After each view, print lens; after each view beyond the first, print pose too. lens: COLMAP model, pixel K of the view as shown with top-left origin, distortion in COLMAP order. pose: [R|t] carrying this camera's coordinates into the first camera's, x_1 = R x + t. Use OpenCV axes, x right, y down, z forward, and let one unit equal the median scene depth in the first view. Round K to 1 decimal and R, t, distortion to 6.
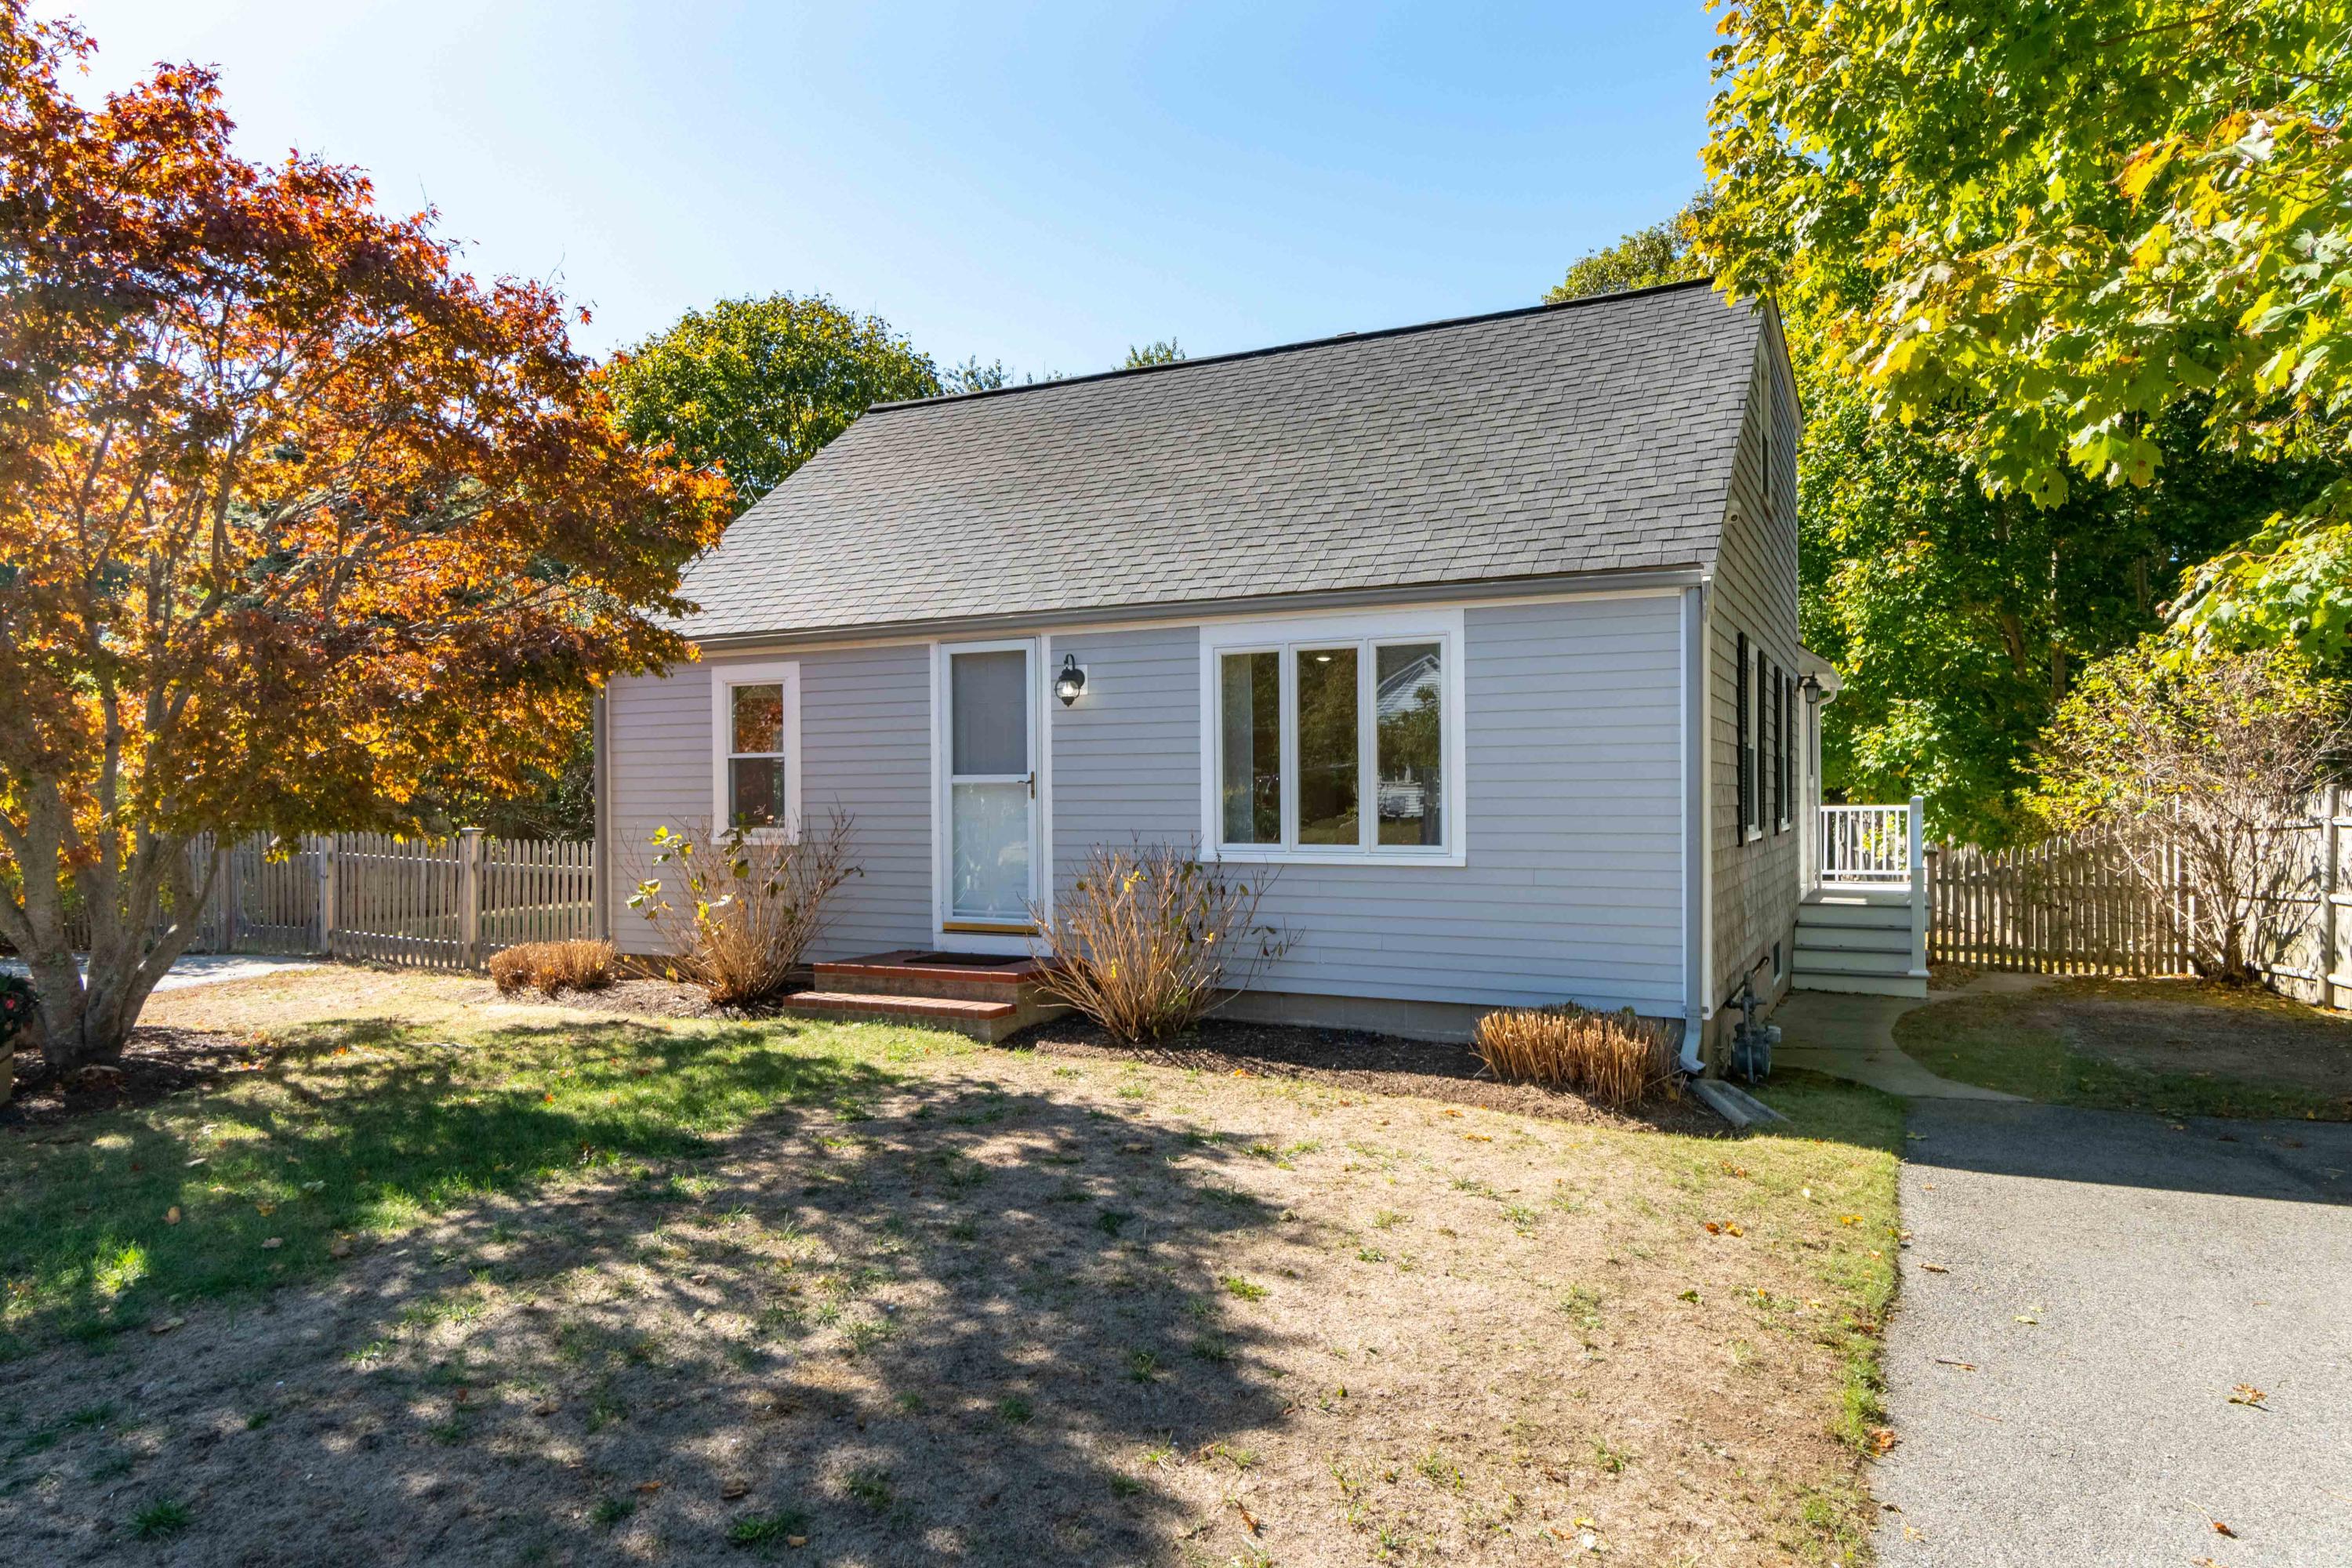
lens RADIAL K [[1454.1, 0, 1173.9], [0, 1454.1, 803.5], [0, 0, 1]] dist [-0.000195, 0.001633]
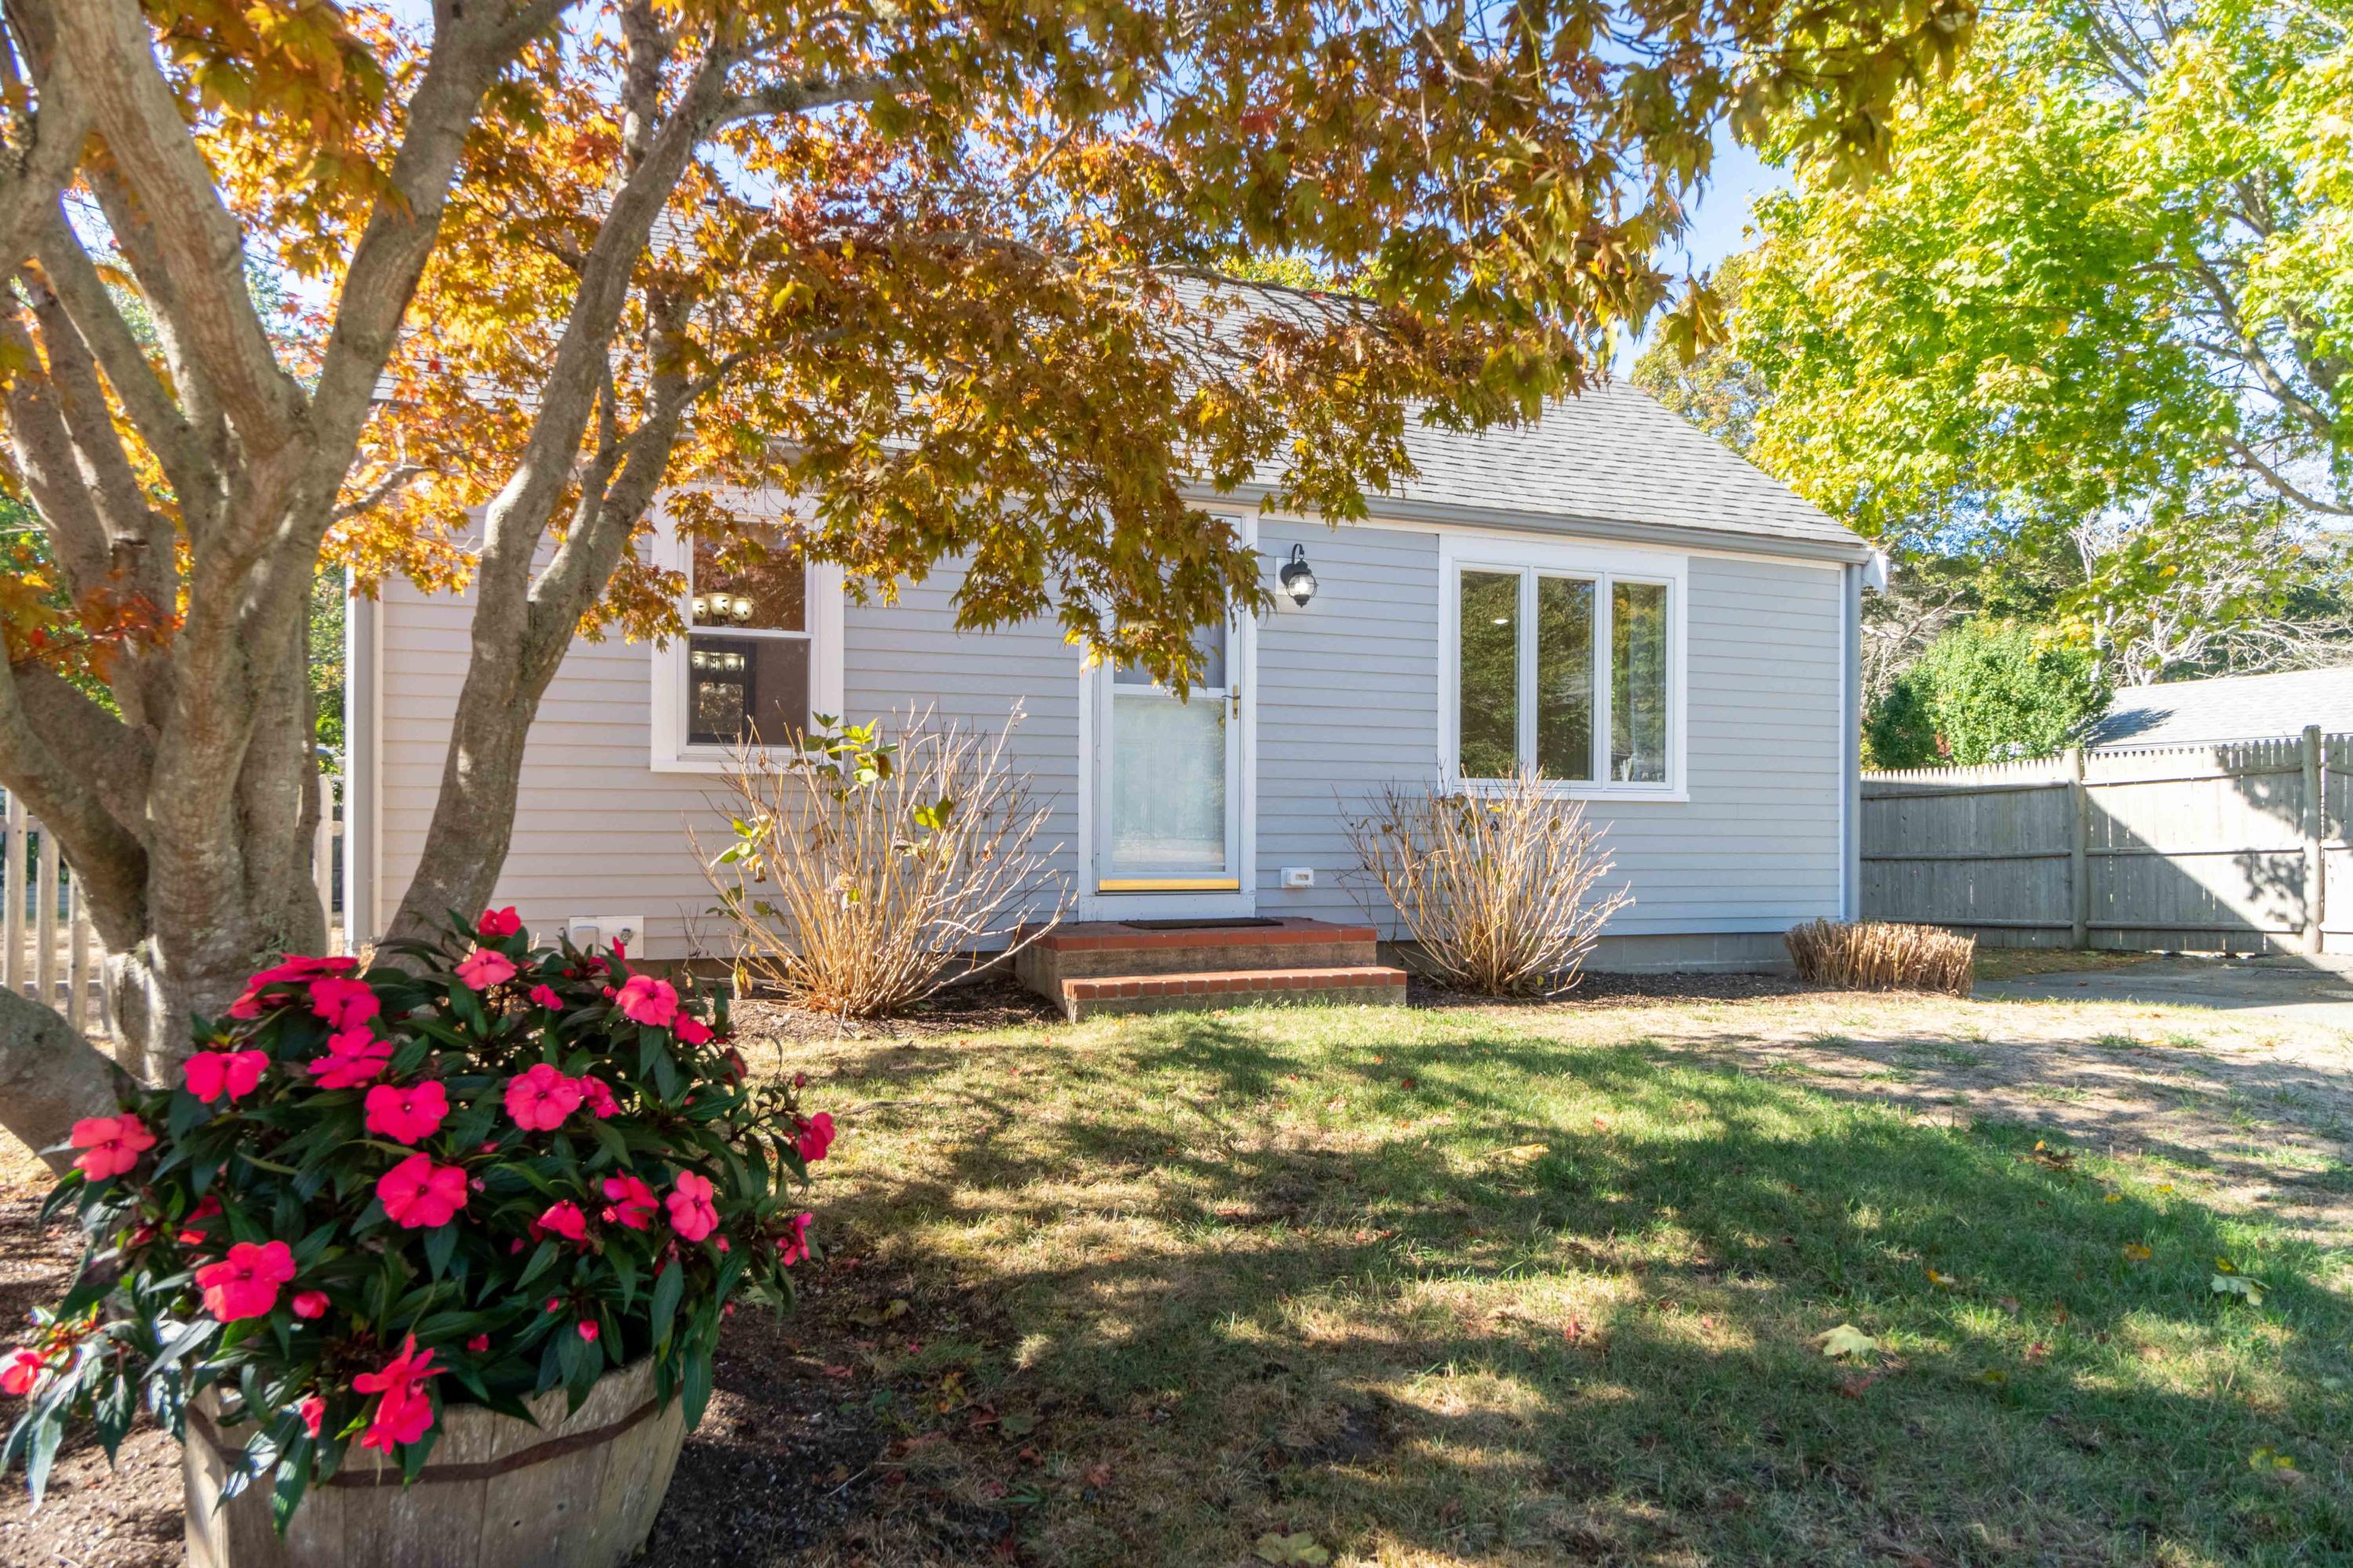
lens RADIAL K [[1318.3, 0, 1183.3], [0, 1318.3, 815.2], [0, 0, 1]] dist [-0.001705, 0.000196]
pose [[0.695244, 0.017218, 0.718567, -0.672181], [-0.006388, 0.999822, -0.017776, 0.066351], [-0.718745, 0.007769, 0.695230, 0.550959]]
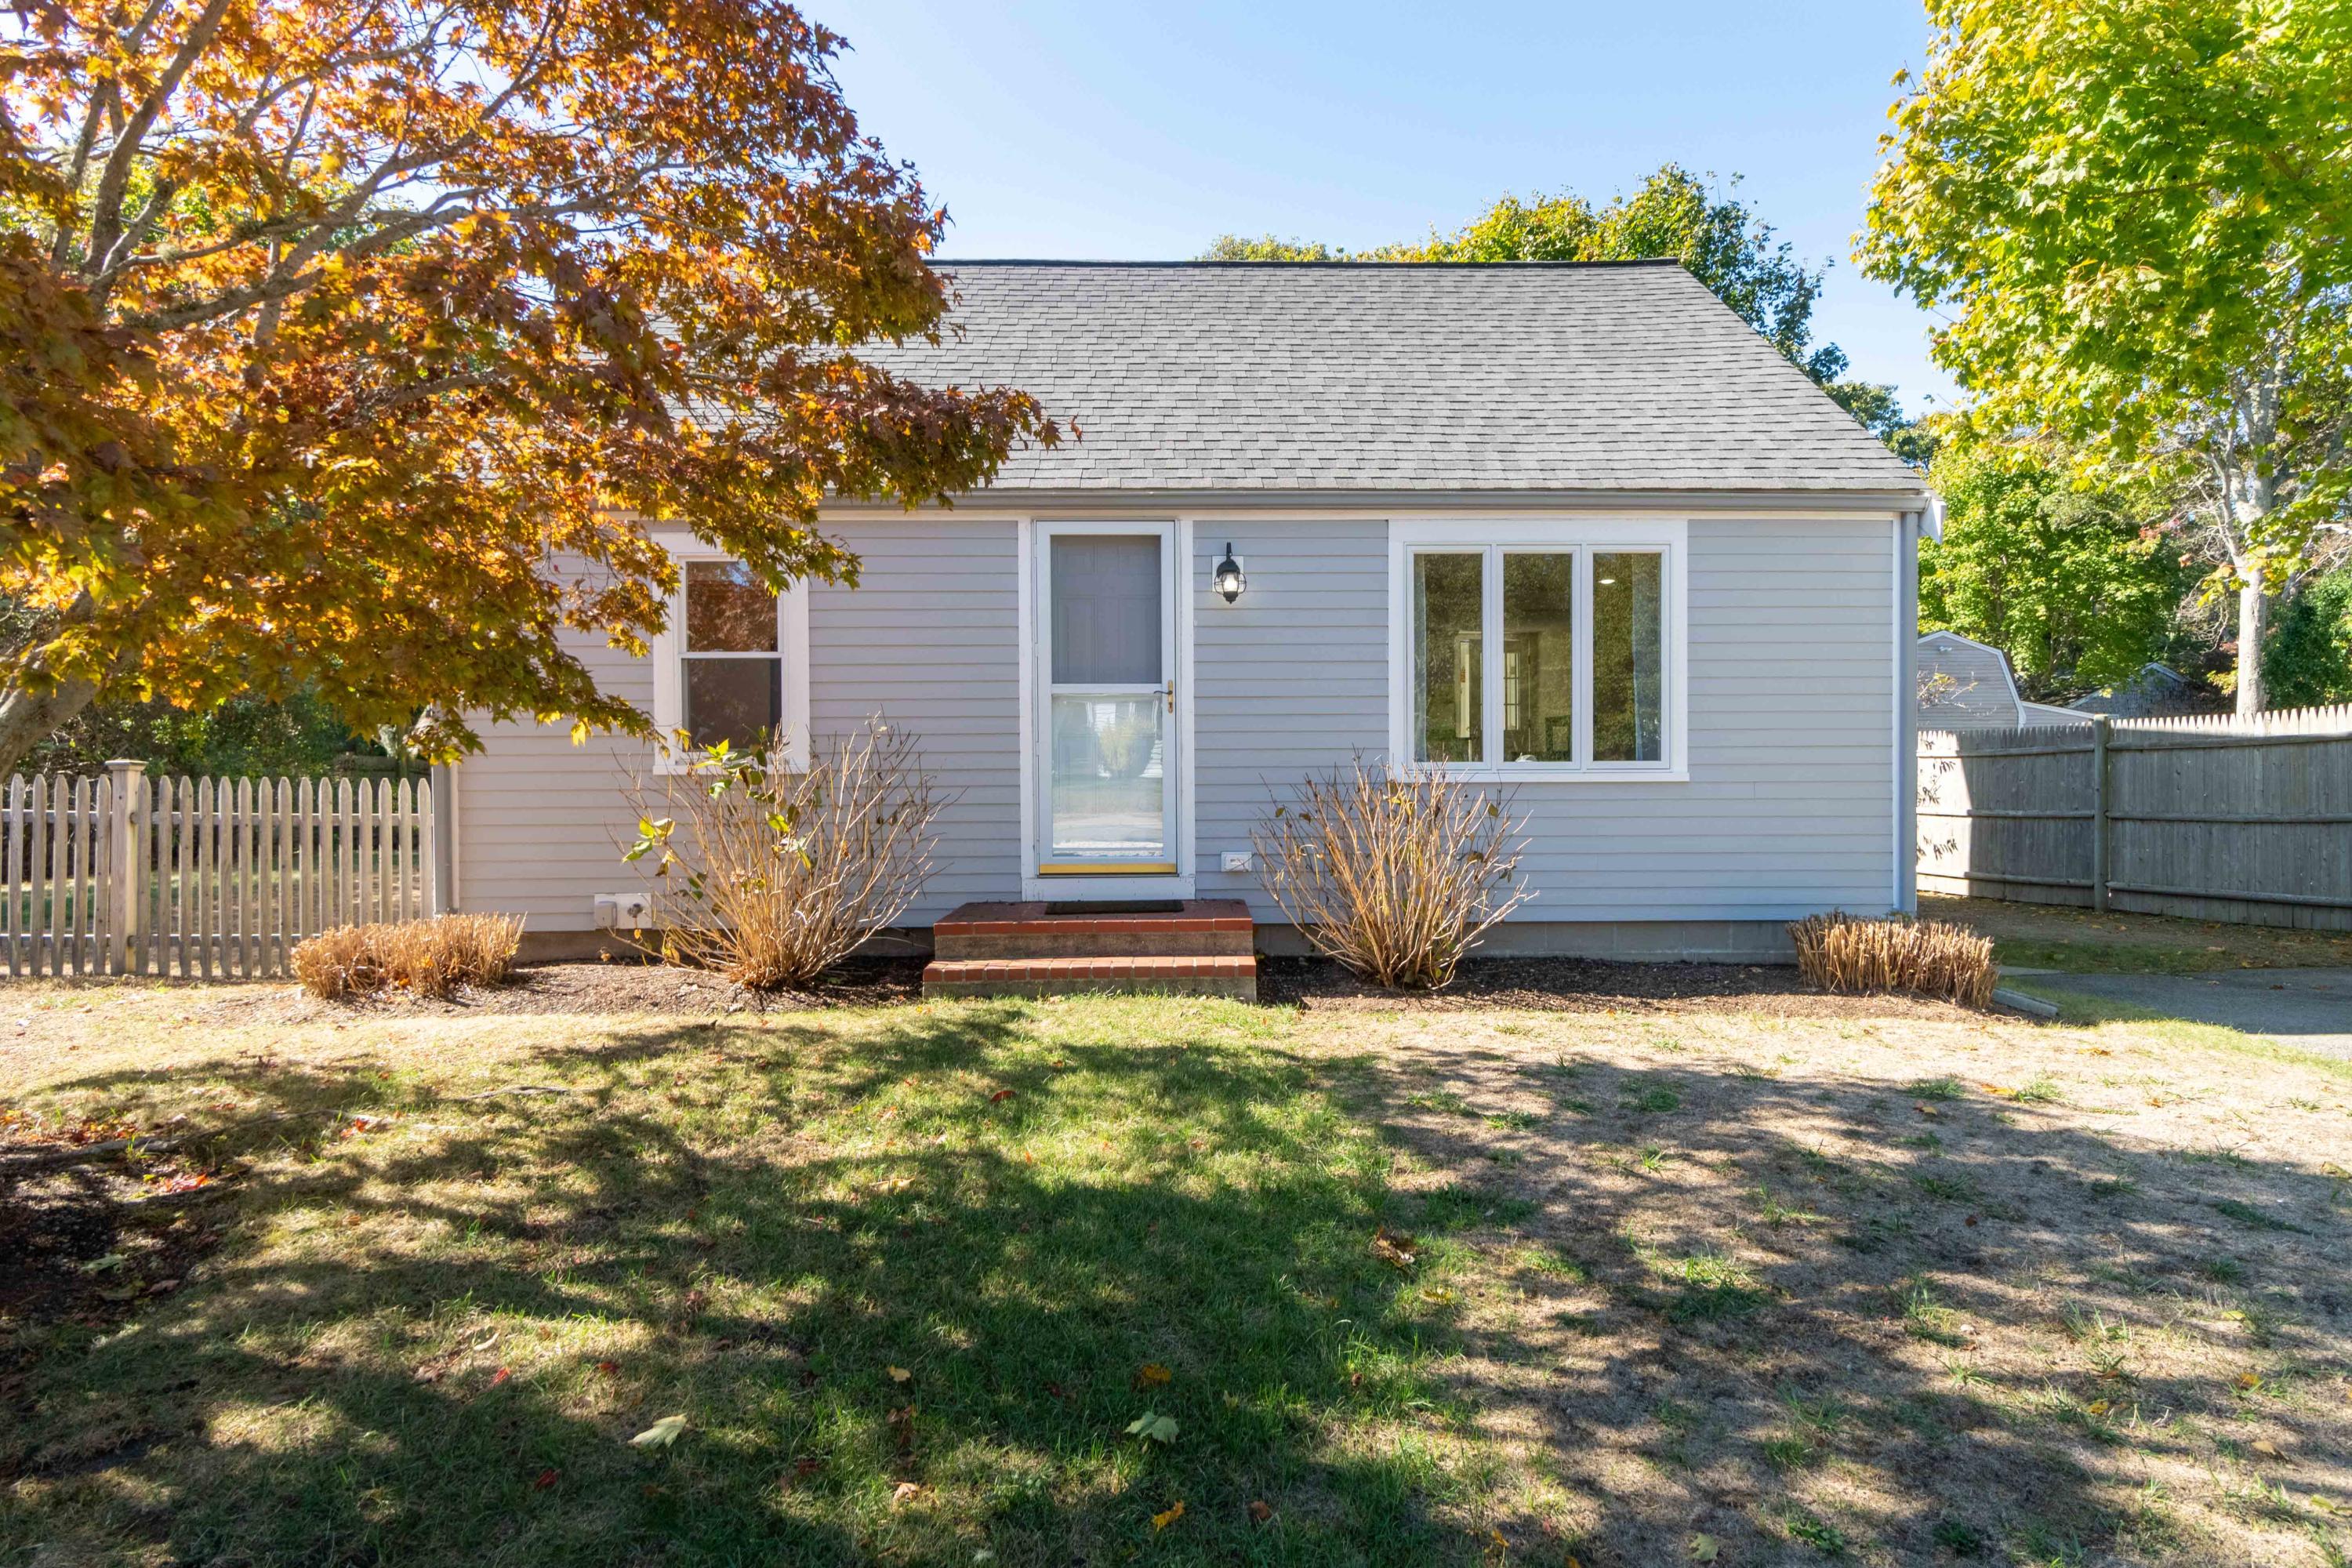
lens RADIAL K [[1244.6, 0, 1206.9], [0, 1244.6, 777.3], [0, 0, 1]] dist [-0.001411, -0.000742]
pose [[0.881889, -0.005597, 0.471424, -0.443676], [0.001955, 0.999964, 0.008215, 0.030230], [-0.471453, -0.006323, 0.881869, 0.375680]]
